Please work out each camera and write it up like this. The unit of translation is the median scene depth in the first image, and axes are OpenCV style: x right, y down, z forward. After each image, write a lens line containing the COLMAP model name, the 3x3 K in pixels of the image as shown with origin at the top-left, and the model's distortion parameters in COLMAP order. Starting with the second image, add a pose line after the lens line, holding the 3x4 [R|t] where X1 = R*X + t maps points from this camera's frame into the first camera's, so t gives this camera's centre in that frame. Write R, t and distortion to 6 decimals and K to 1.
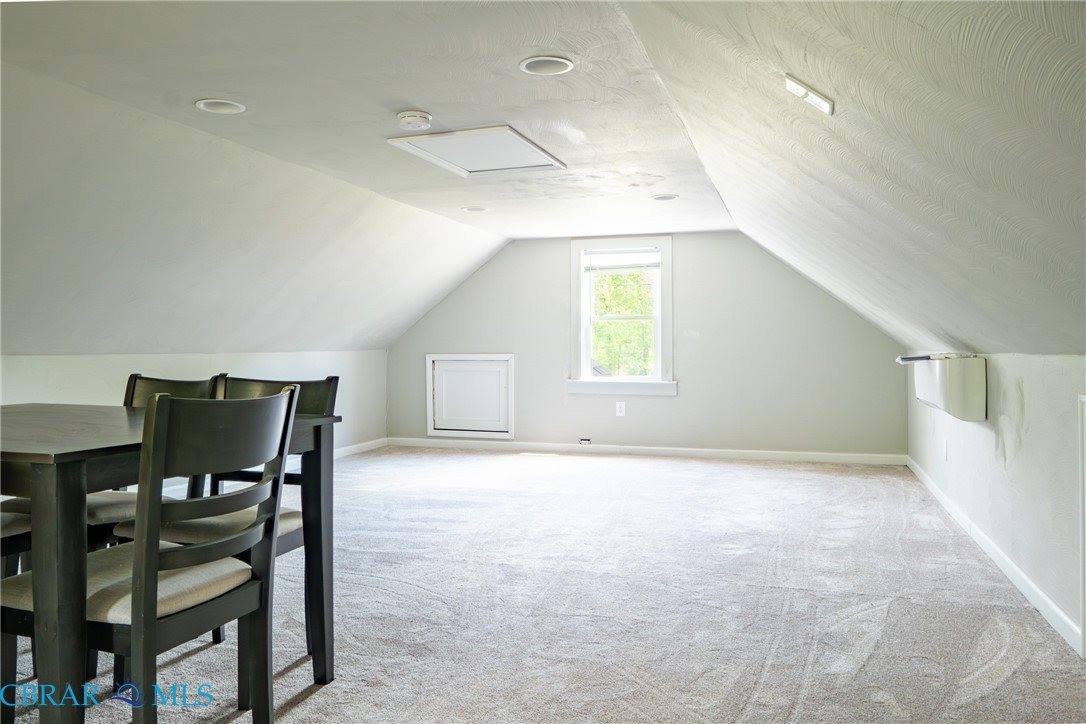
lens RADIAL K [[779.7, 0, 544.3], [0, 779.7, 358.9], [0, 0, 1]] dist [-0.006038, 0.000278]
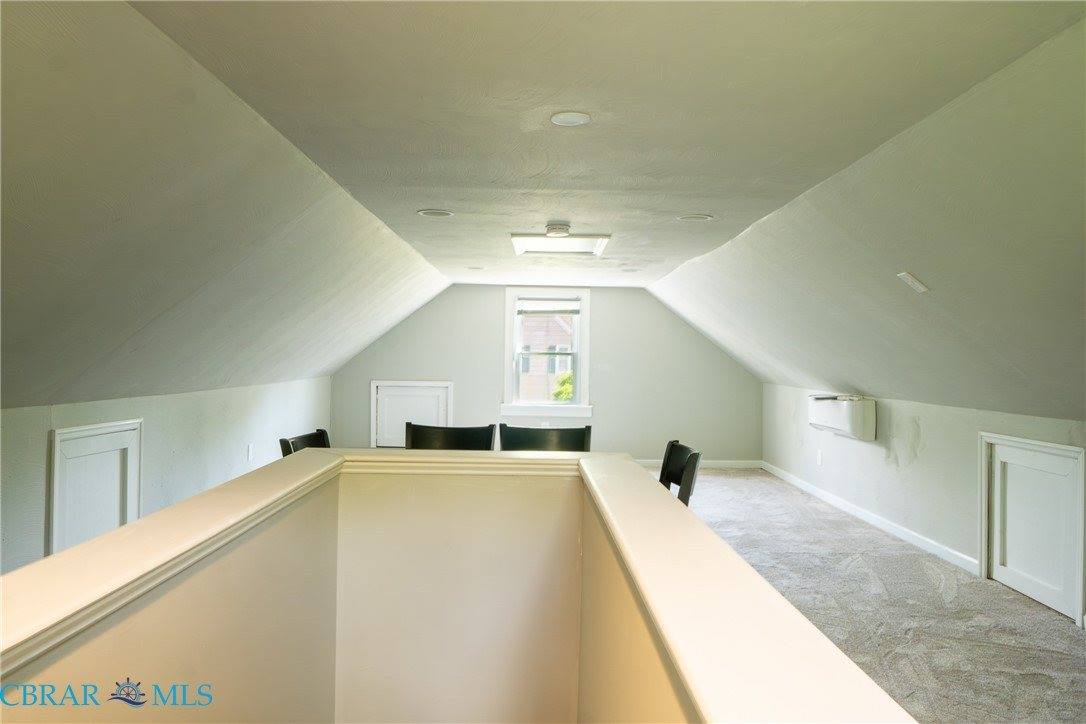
lens RADIAL K [[779.7, 0, 514.8], [0, 779.7, 361.2], [0, 0, 1]] dist [-0.006038, 0.000278]
pose [[0.948701, 0.013191, 0.315900, -0.376242], [-0.012946, 0.999912, -0.002874, -0.040484], [-0.315910, -0.001363, 0.948788, -0.157666]]
